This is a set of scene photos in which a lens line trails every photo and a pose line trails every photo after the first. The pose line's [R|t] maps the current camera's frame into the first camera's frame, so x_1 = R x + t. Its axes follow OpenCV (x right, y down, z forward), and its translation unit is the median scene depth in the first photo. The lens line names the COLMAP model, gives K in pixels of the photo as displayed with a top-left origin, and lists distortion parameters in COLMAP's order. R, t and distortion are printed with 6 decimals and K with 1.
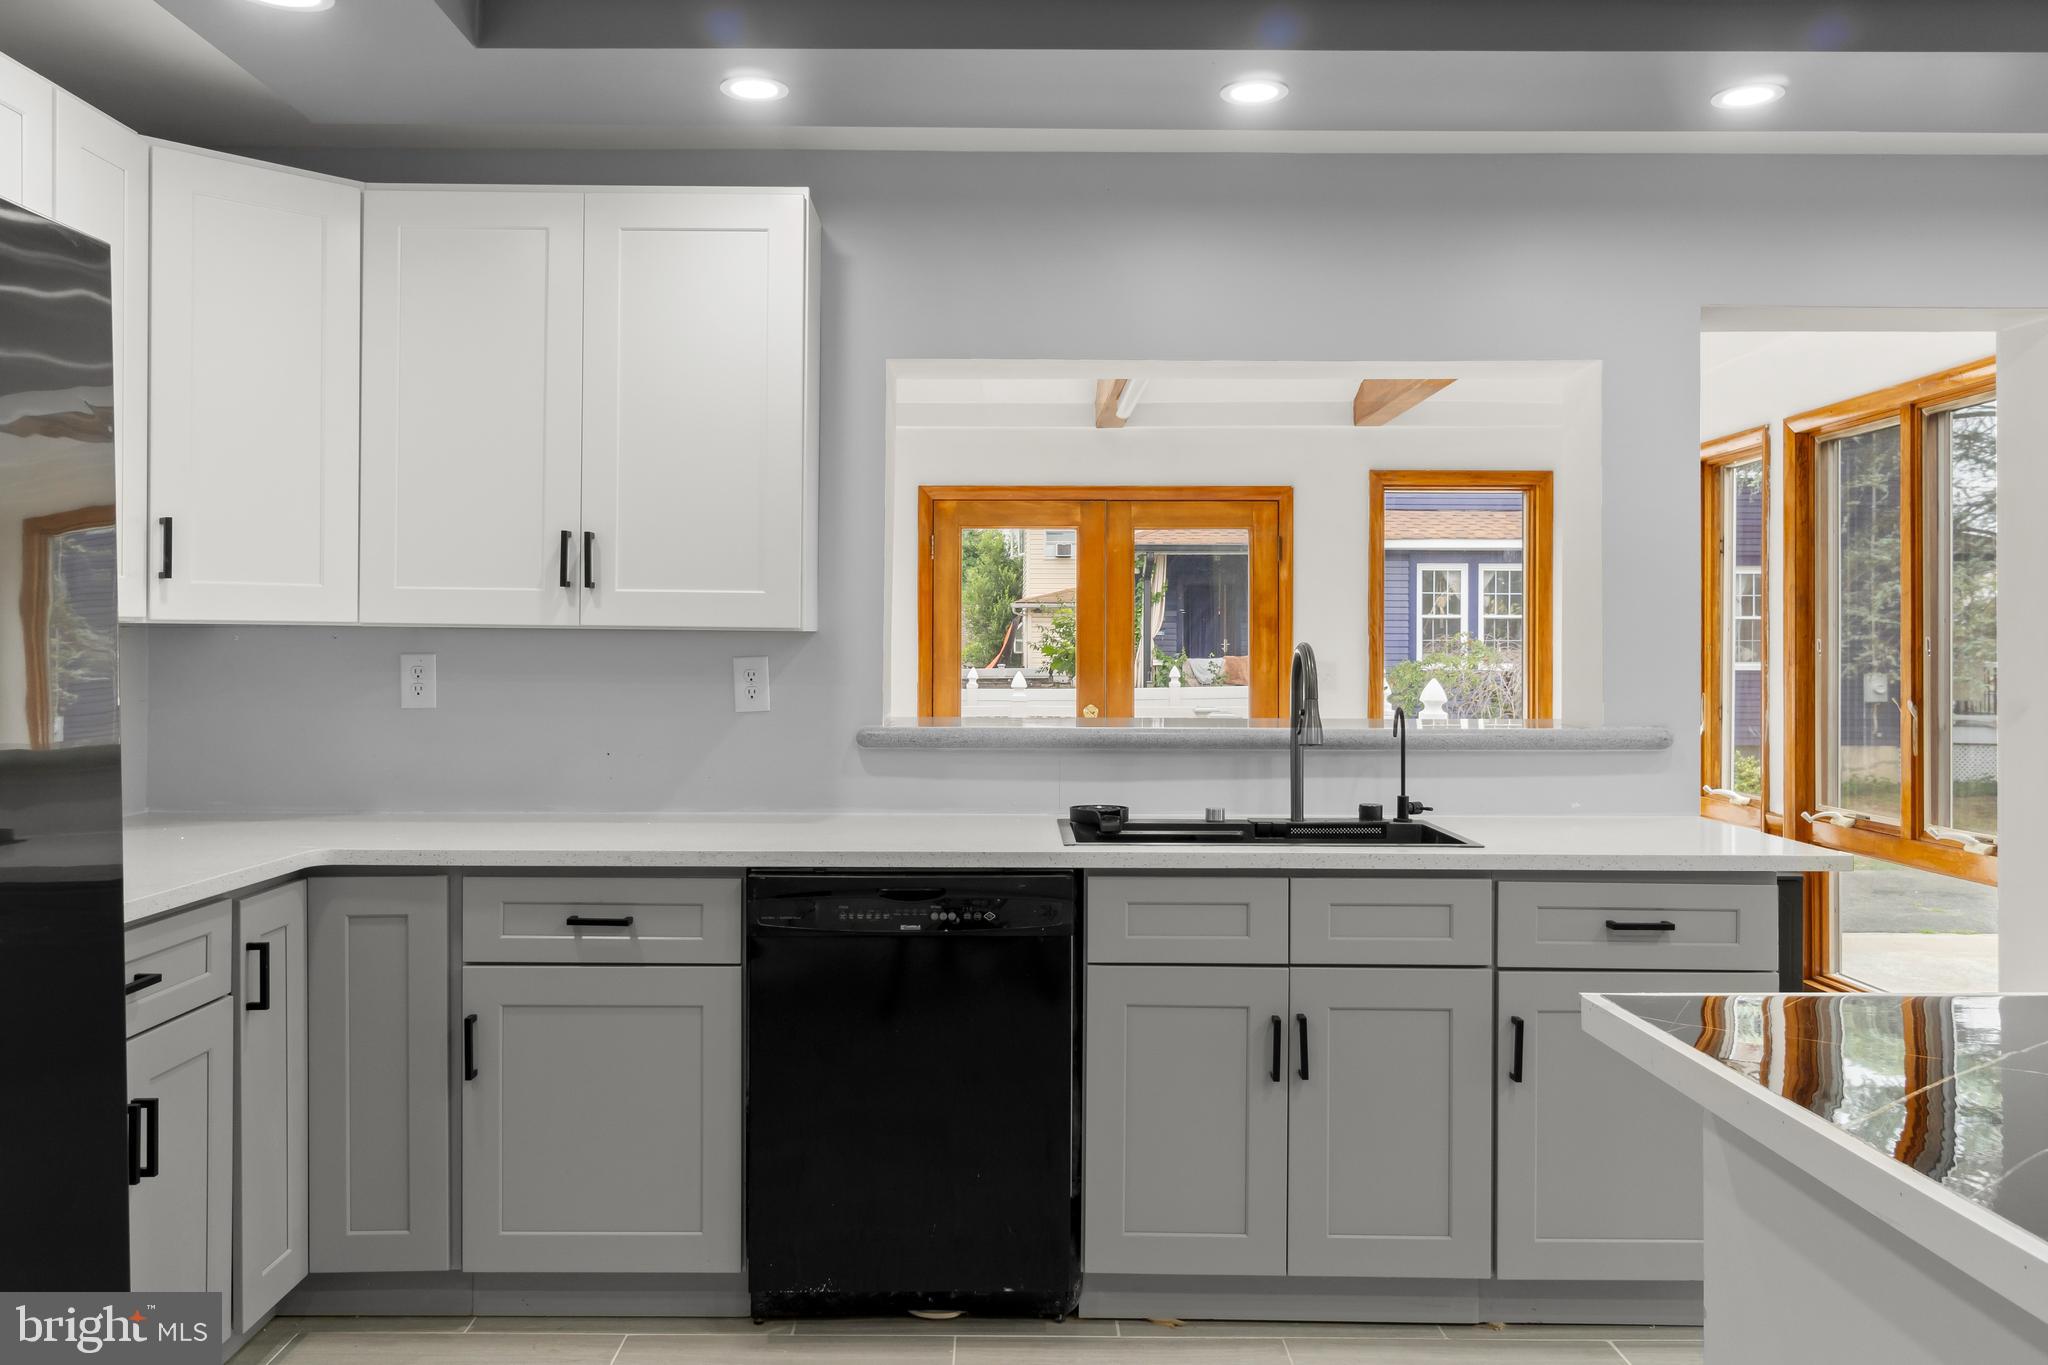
lens RADIAL K [[1582.4, 0, 1006.2], [0, 1582.4, 645.0], [0, 0, 1]] dist [0.010928, -0.003759]
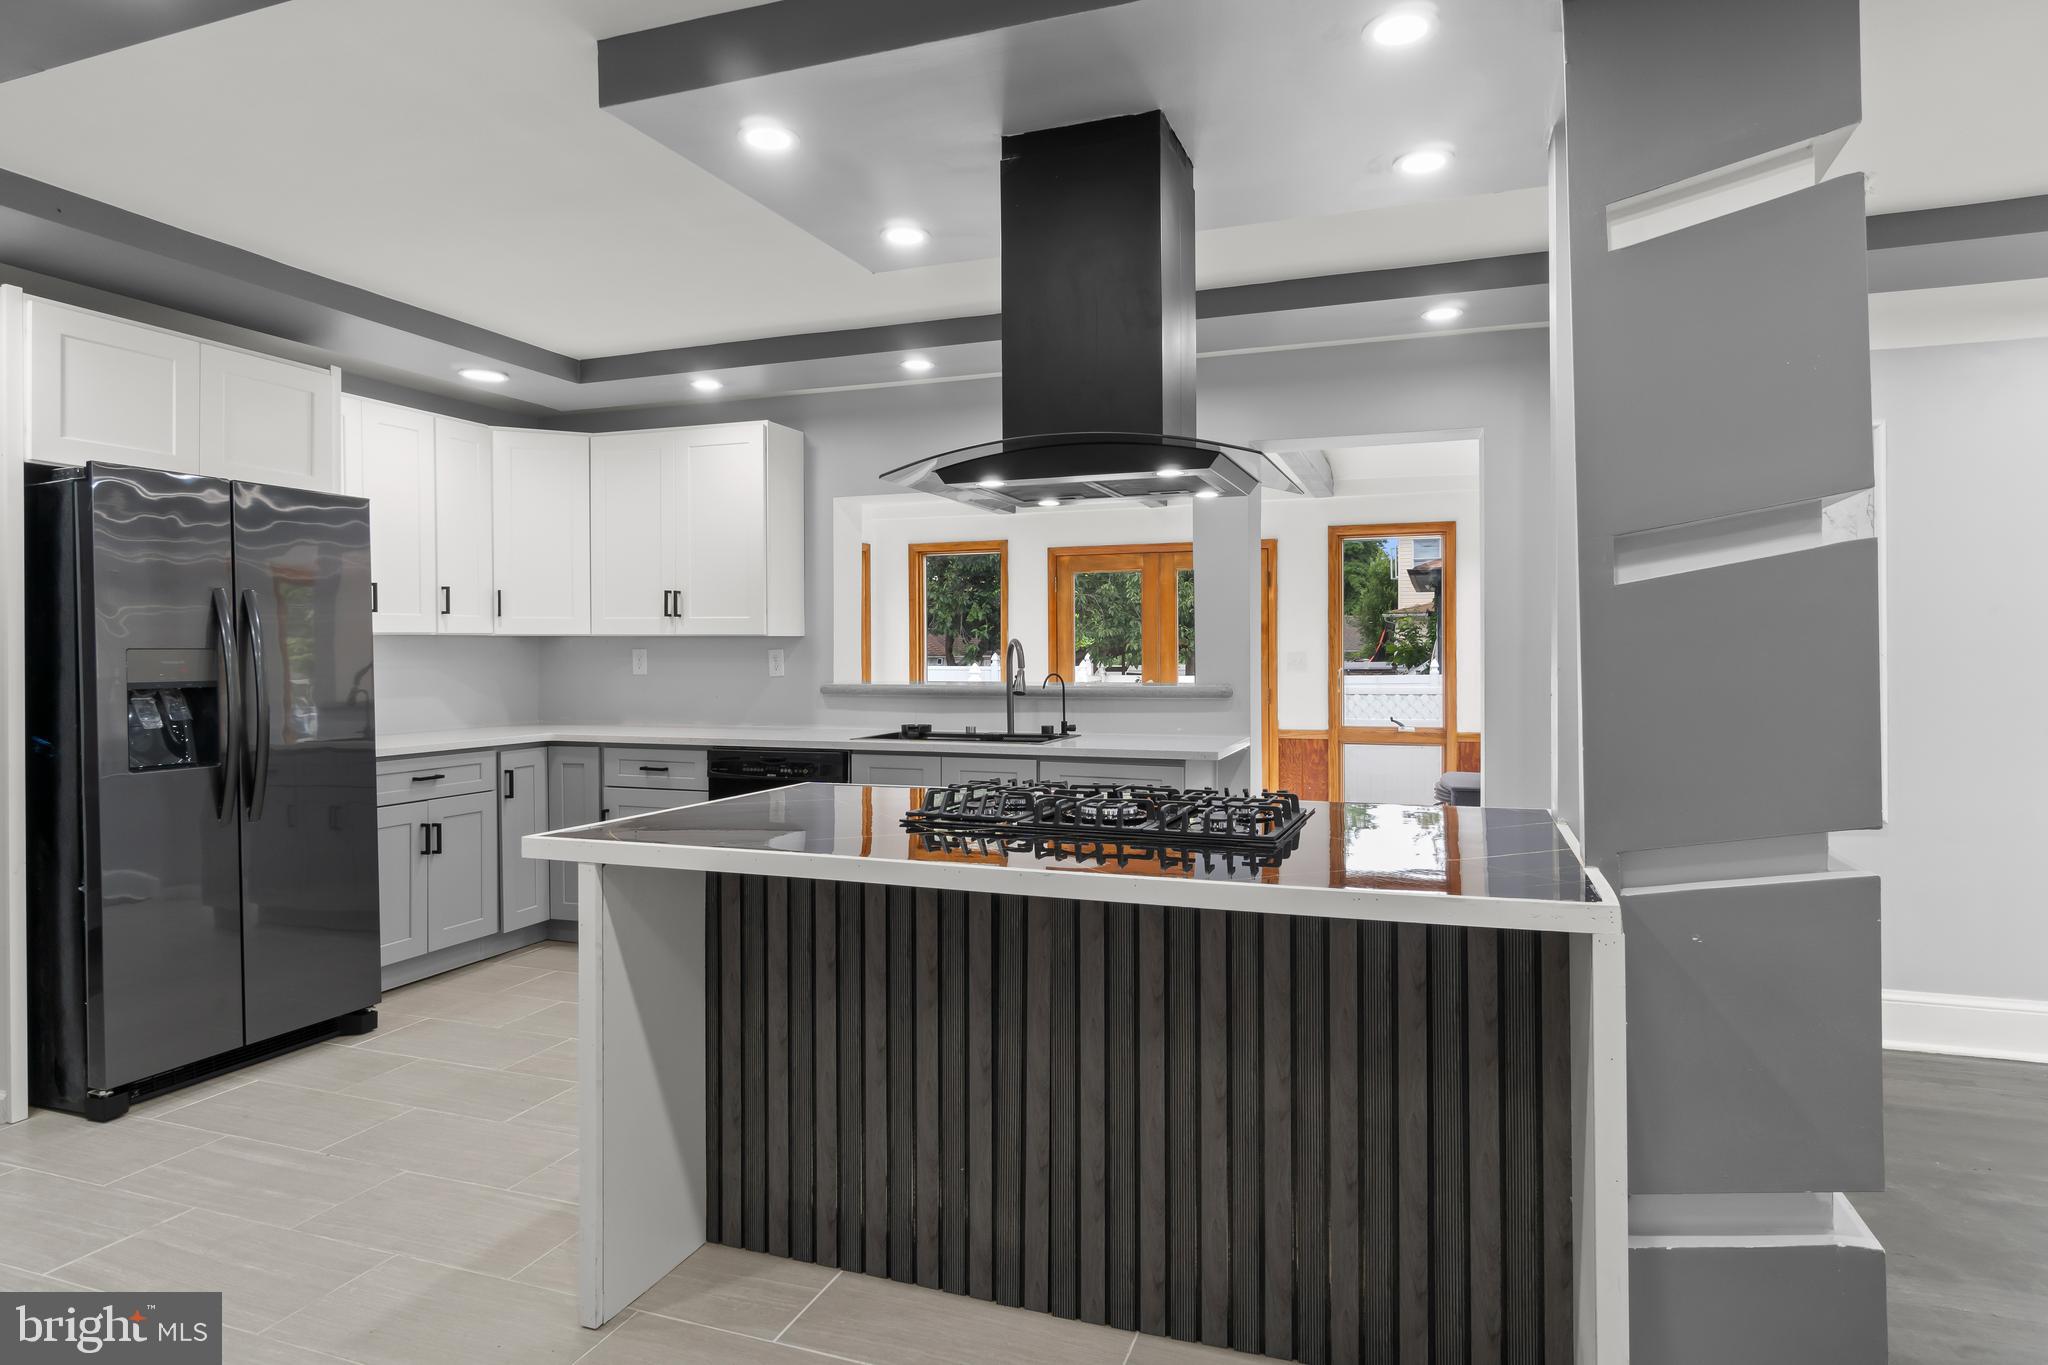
lens RADIAL K [[1136.2, 0, 1016.9], [0, 1136.2, 668.7], [0, 0, 1]] dist [0.012375, -0.001163]
pose [[0.939406, -0.001447, -0.342802, 0.654462], [0.008068, 0.999807, 0.017888, 0.009480], [0.342711, -0.019570, 0.939237, -0.266409]]
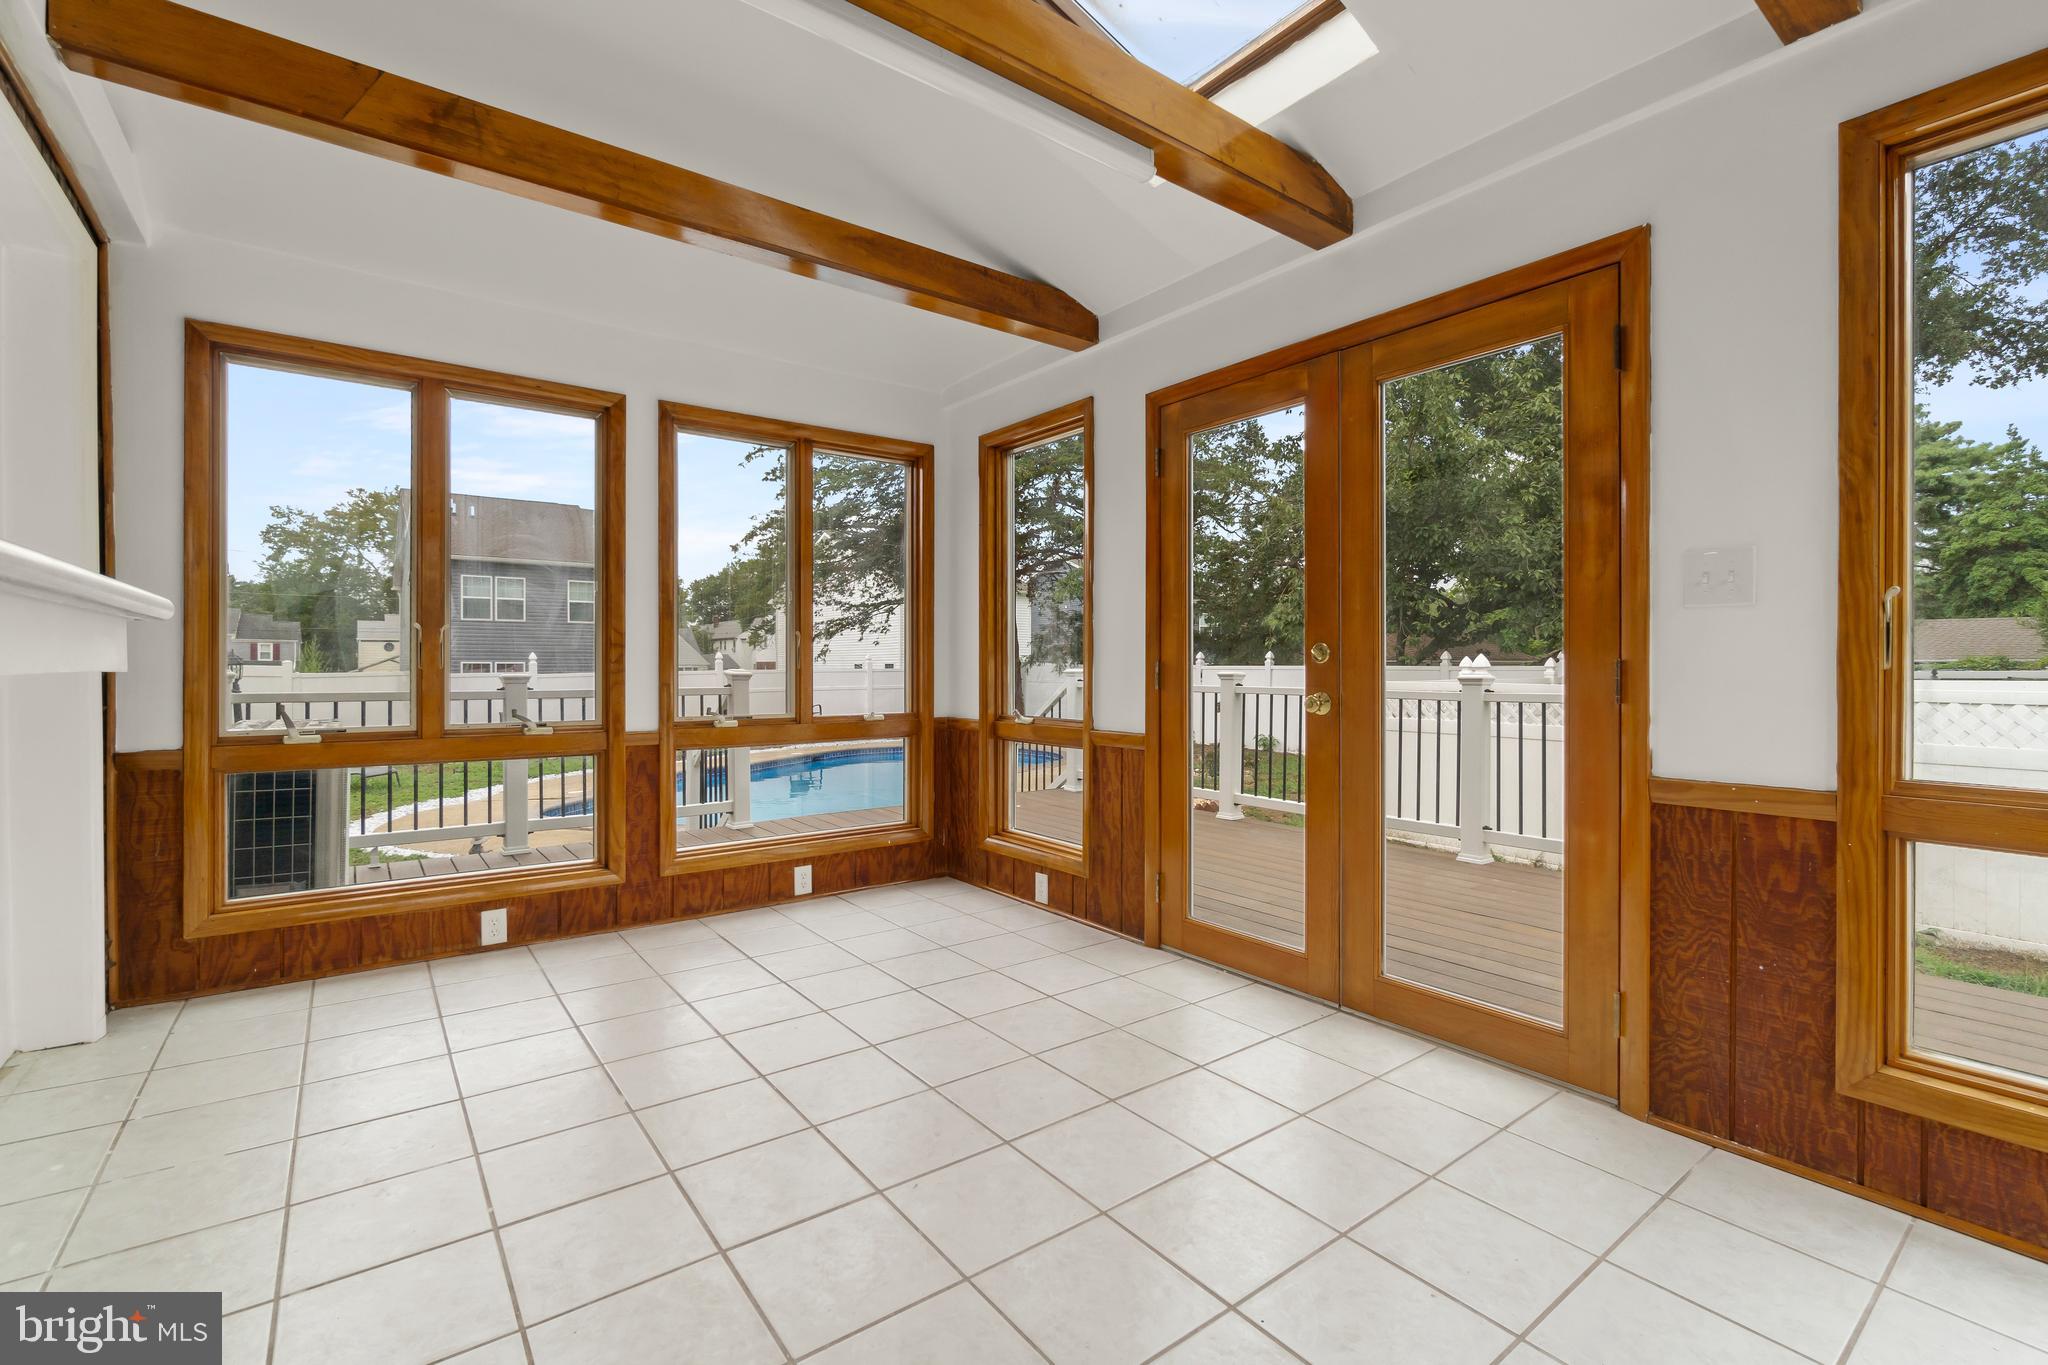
lens RADIAL K [[885.6, 0, 1016.2], [0, 885.6, 670.0], [0, 0, 1]] dist [-0.001066, 0.000273]
pose [[0.608696, 0.003461, -0.793396, 0.584795], [0.001847, 0.999982, 0.005779, 0.096901], [0.793401, -0.004983, 0.608679, 1.312781]]
